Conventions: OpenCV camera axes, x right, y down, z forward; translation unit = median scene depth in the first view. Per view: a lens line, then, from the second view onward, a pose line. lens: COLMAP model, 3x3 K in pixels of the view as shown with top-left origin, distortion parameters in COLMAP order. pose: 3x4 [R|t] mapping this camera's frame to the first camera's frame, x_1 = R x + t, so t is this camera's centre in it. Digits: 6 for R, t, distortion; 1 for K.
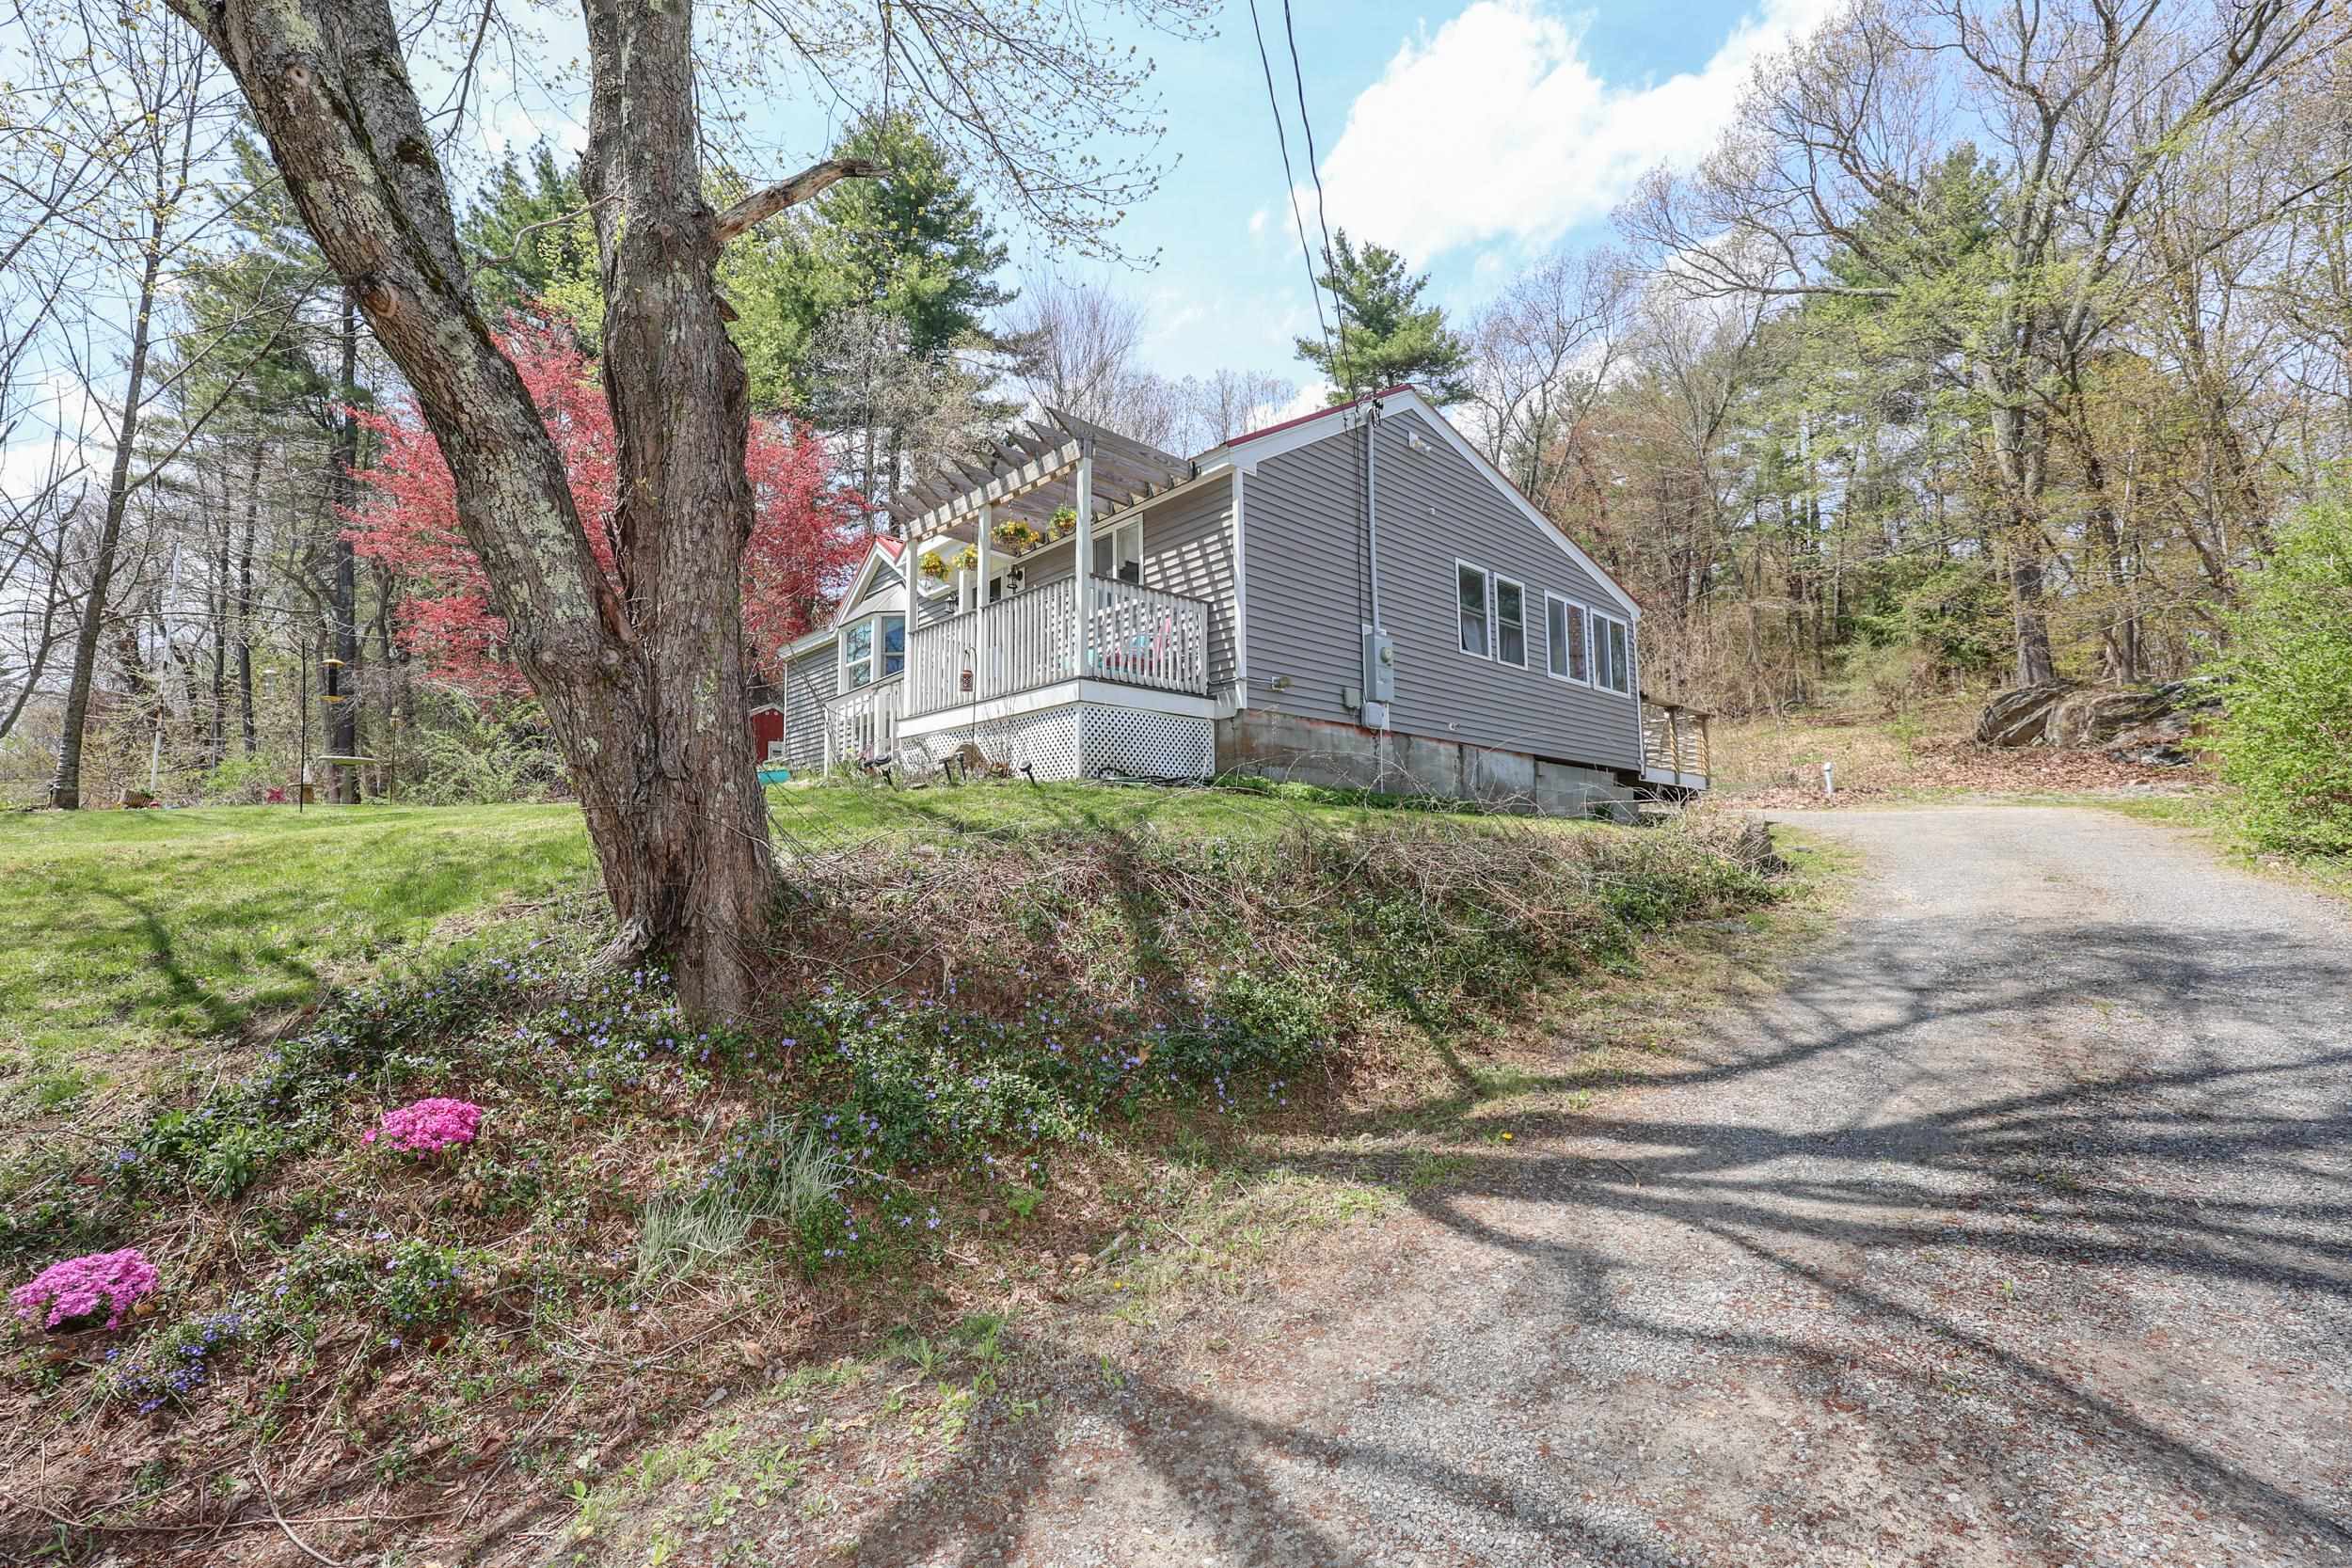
lens RADIAL K [[1027.0, 0, 1181.6], [0, 1027.0, 791.0], [0, 0, 1]] dist [0.000285, 0.000018]
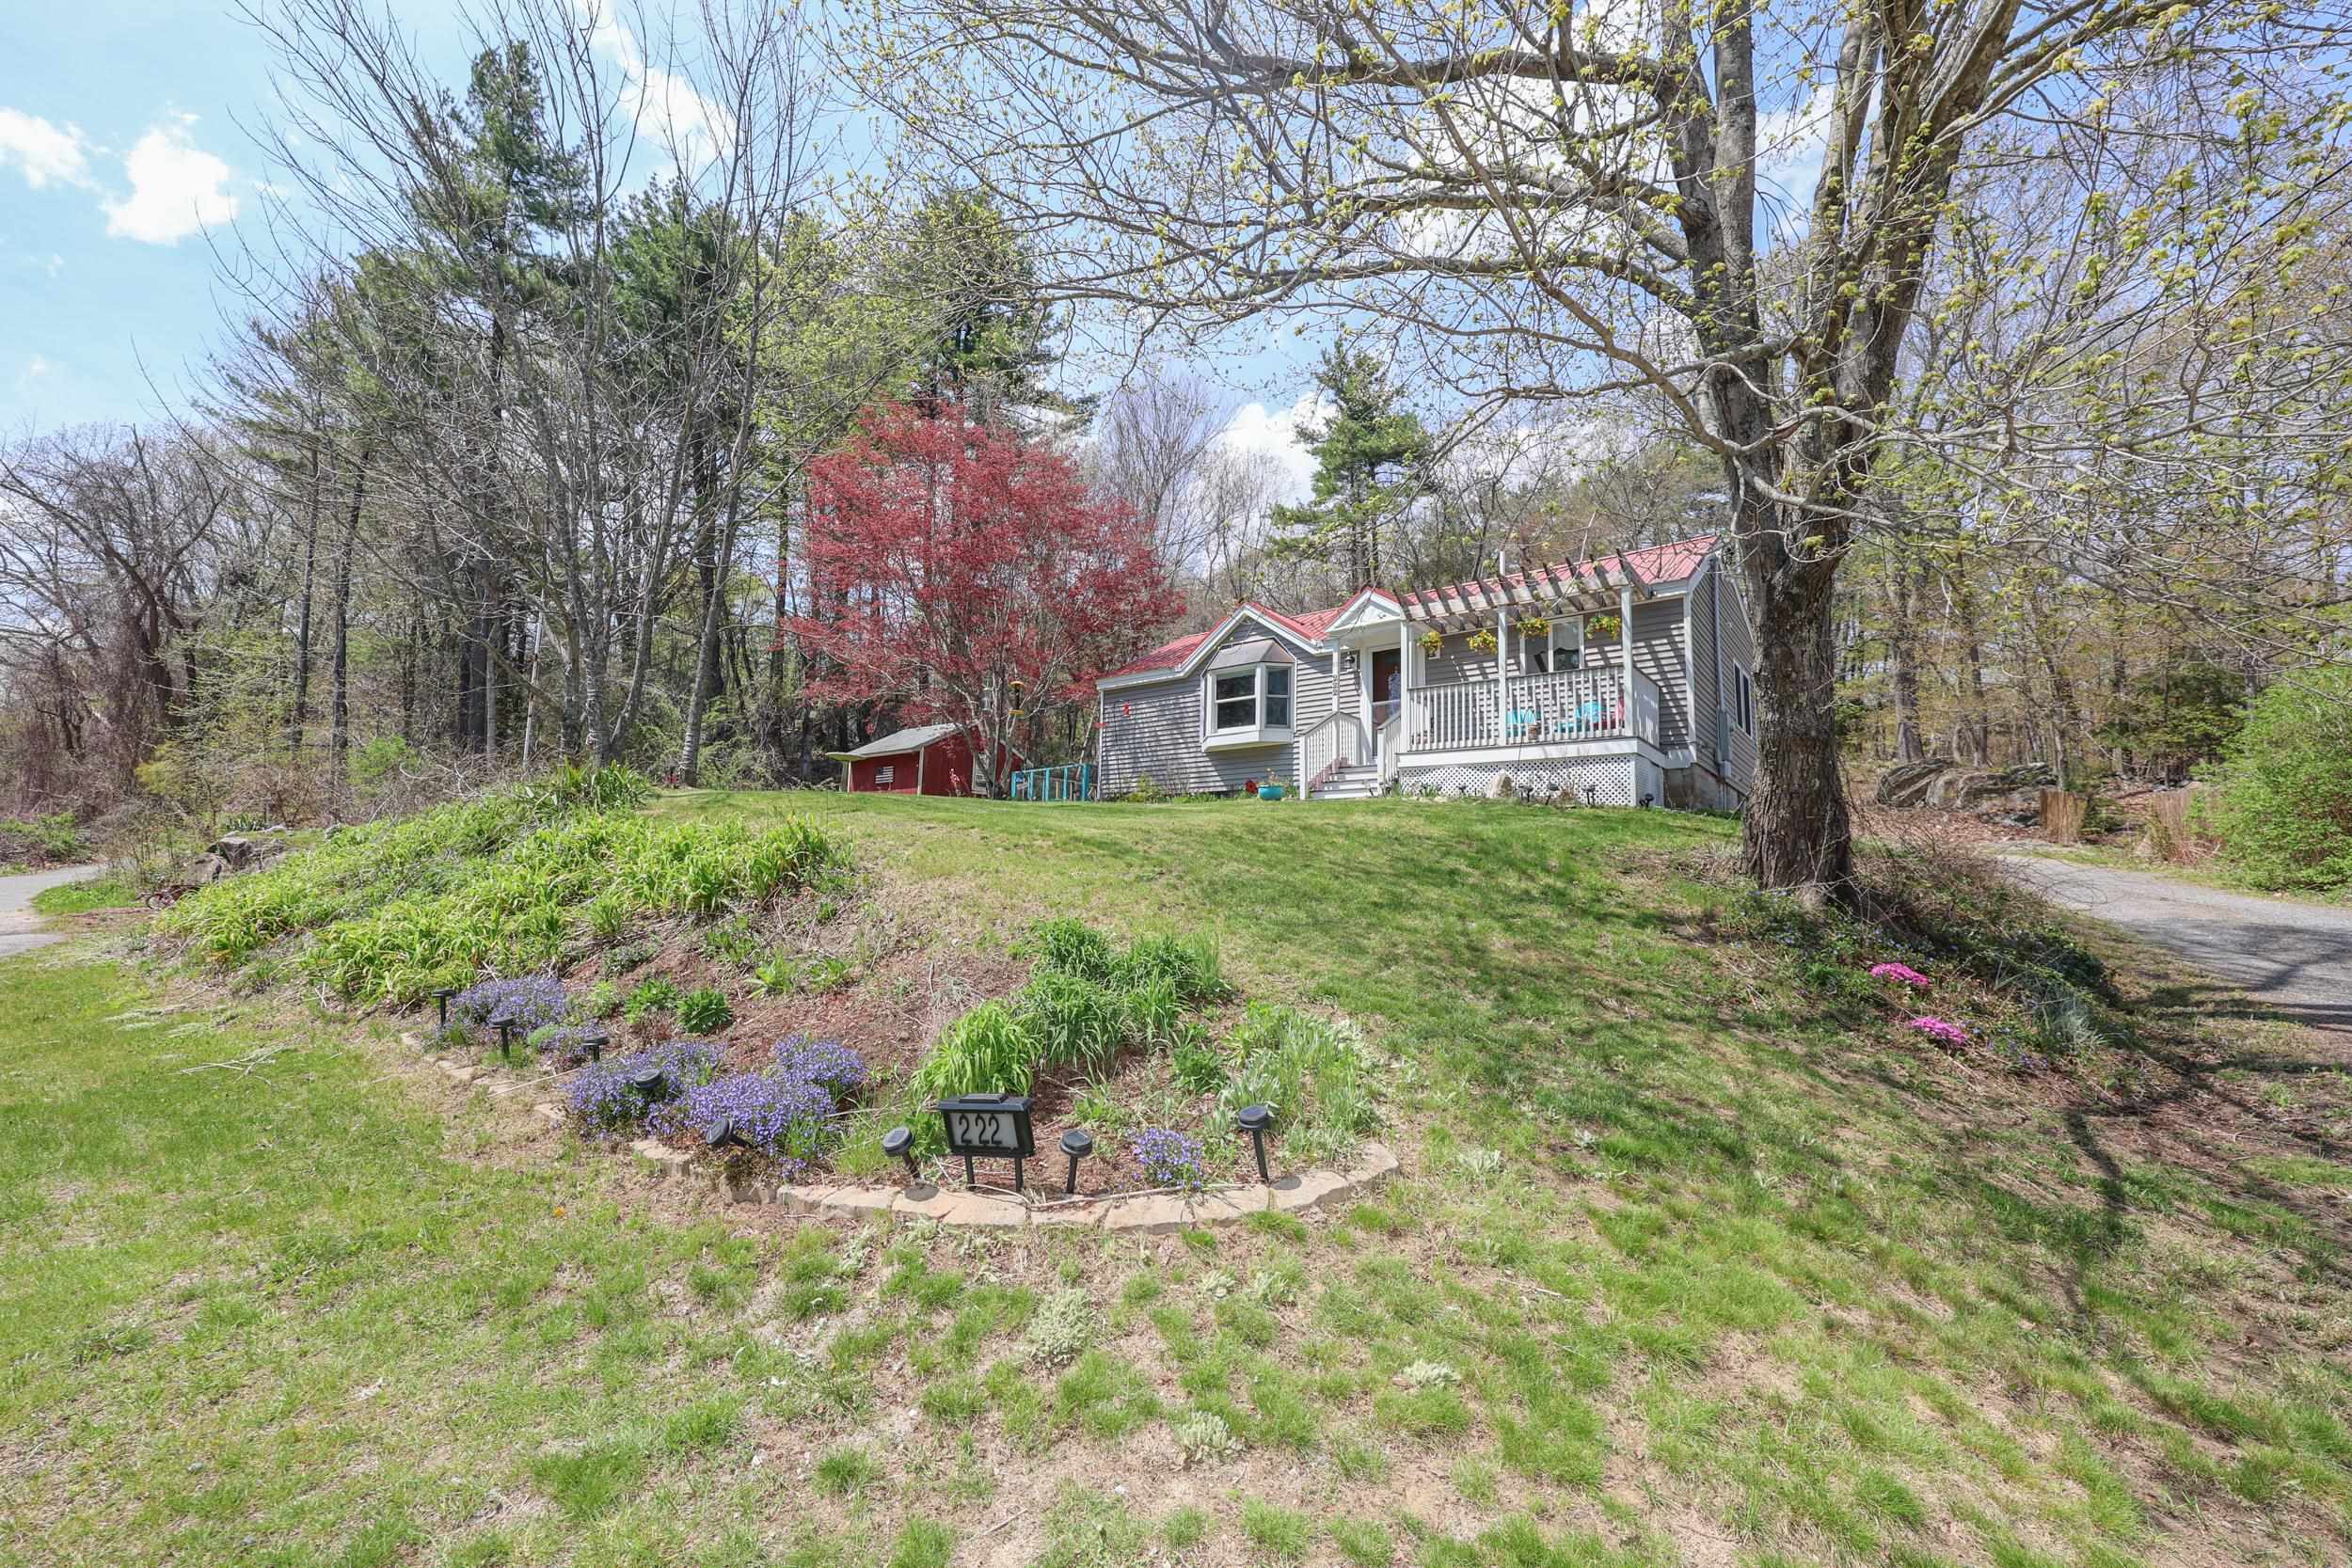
lens RADIAL K [[969.5, 0, 1182.8], [0, 969.5, 788.5], [0, 0, 1]] dist [-0.000441, -0.000422]
pose [[0.985680, 0.048951, 0.161365, -0.299519], [-0.044841, 0.998573, -0.029017, 0.009703], [-0.162555, 0.021366, 0.986468, -0.077715]]
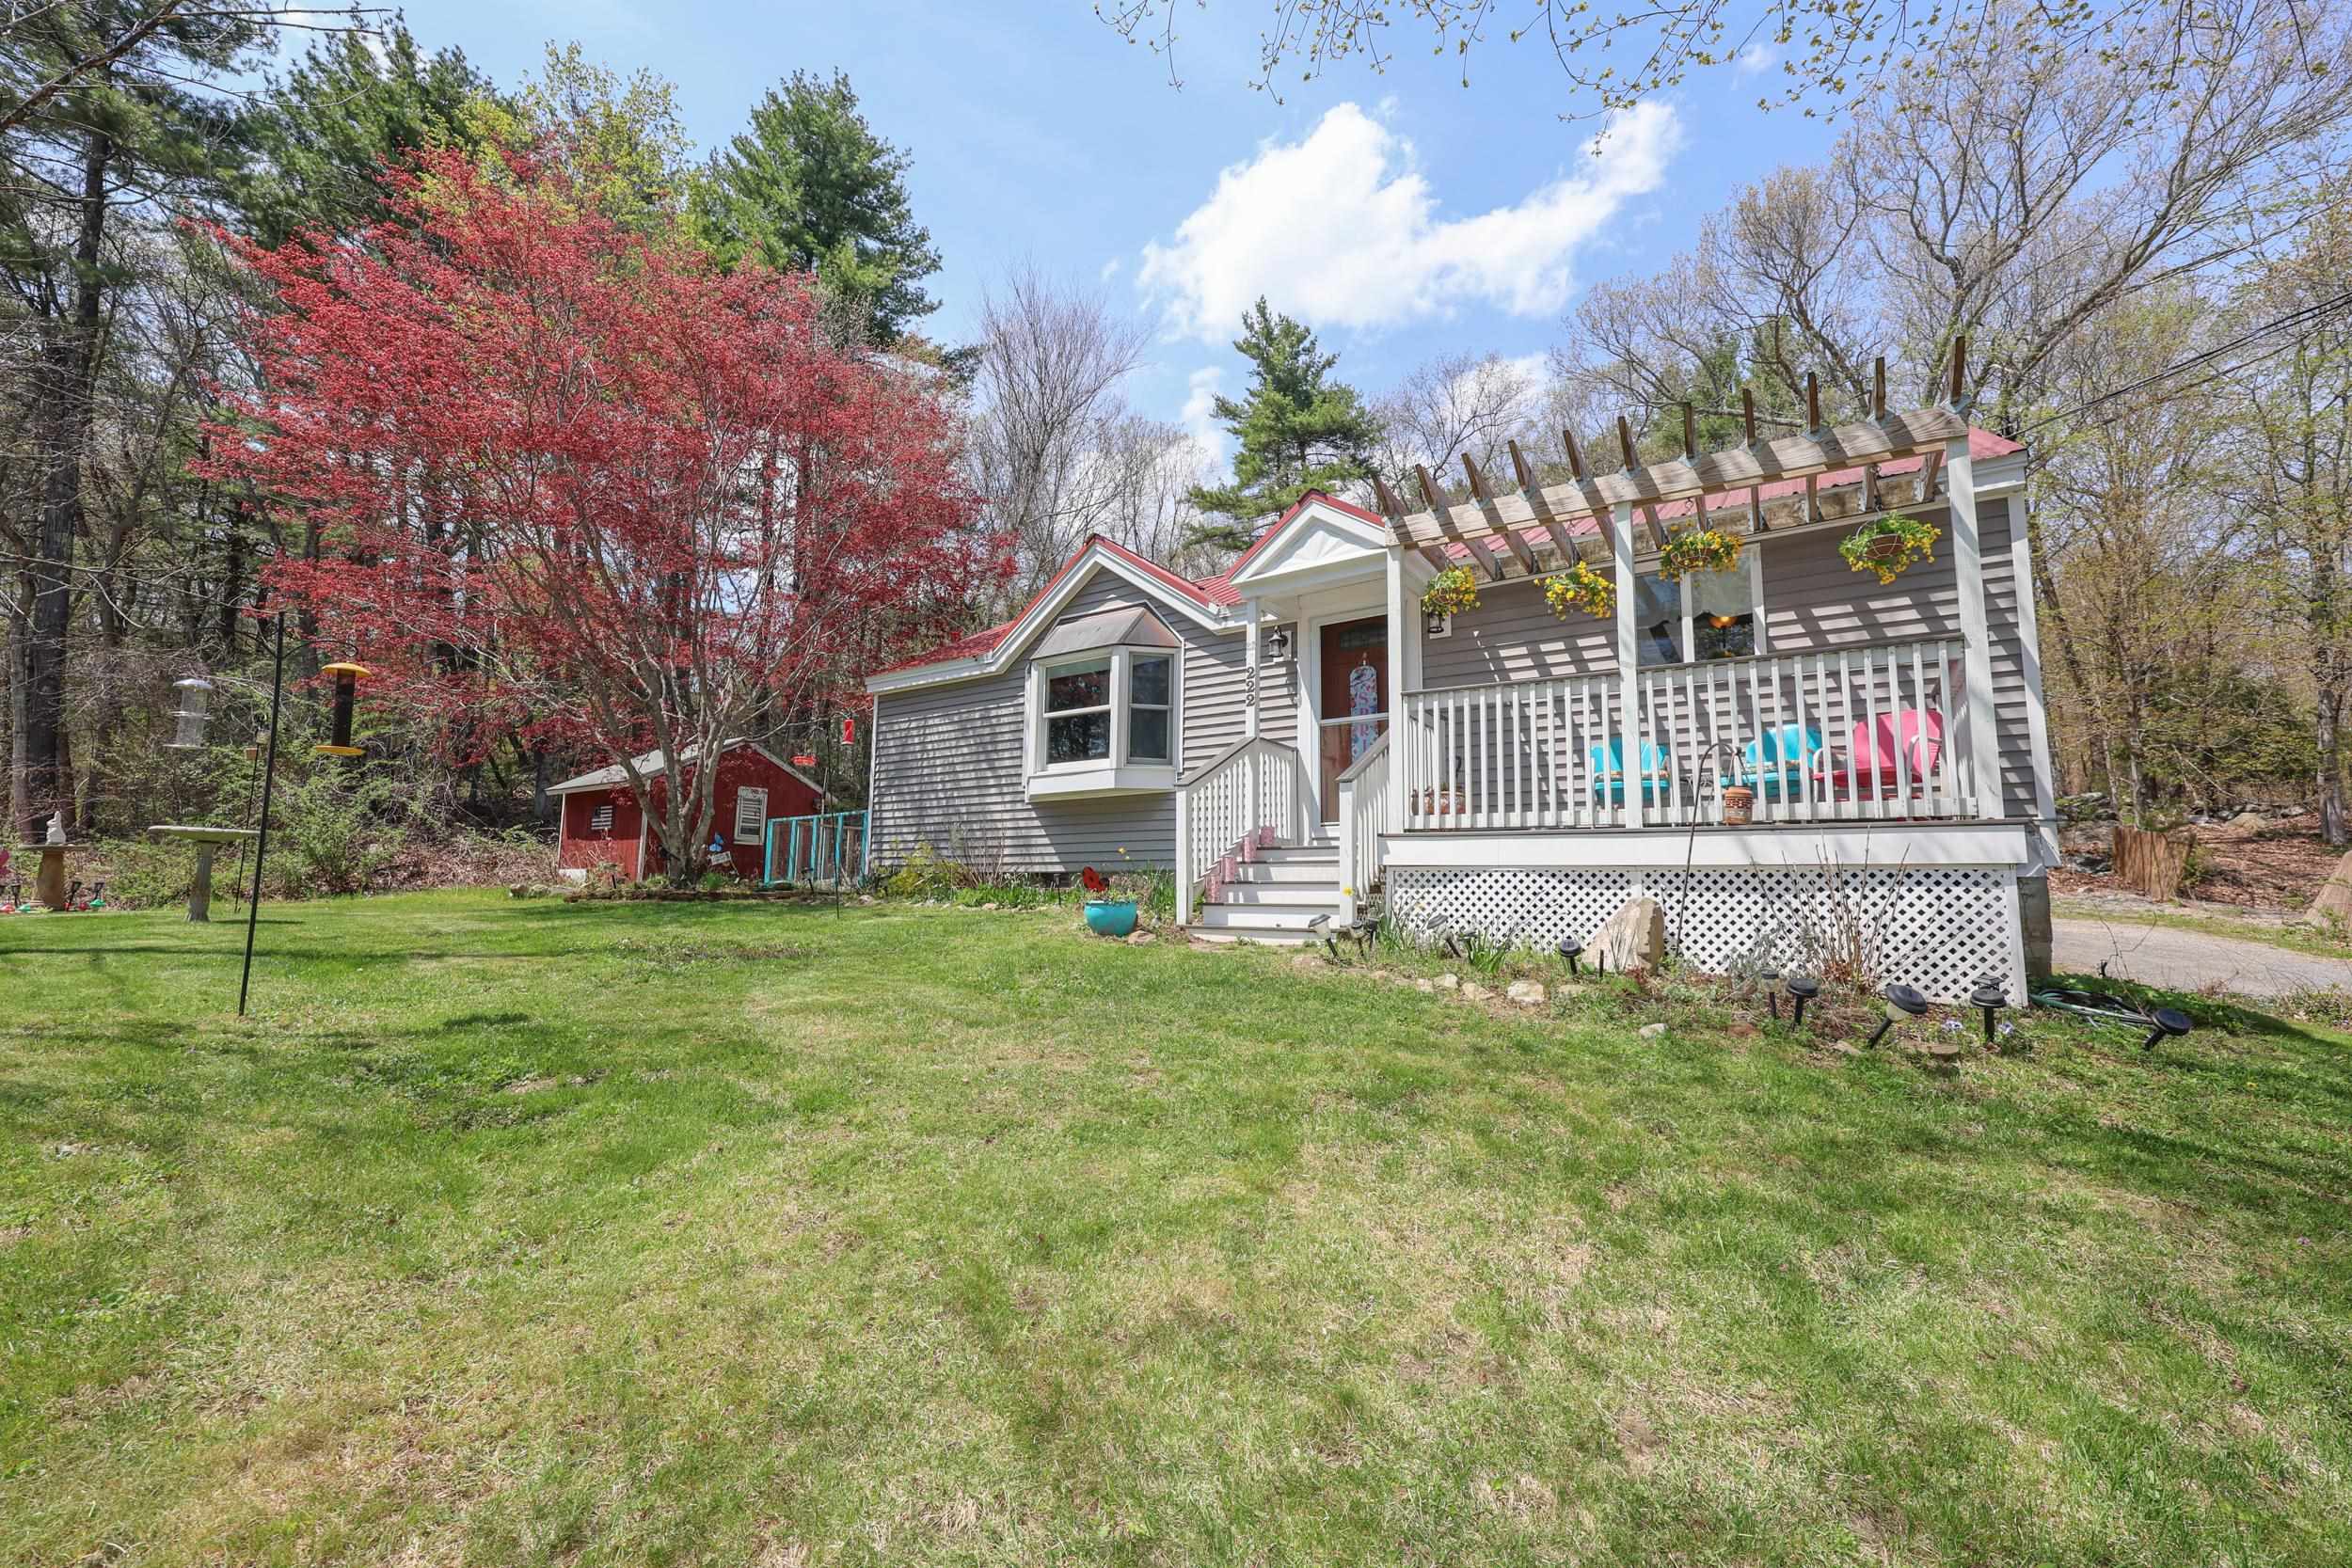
lens RADIAL K [[944.8, 0, 1175.0], [0, 944.8, 793.7], [0, 0, 1]] dist [-0.000841, -0.000020]
pose [[0.973046, 0.050257, 0.225068, -0.208942], [-0.043862, 0.998482, -0.033326, -0.027836], [-0.226401, 0.022556, 0.973773, 0.190976]]
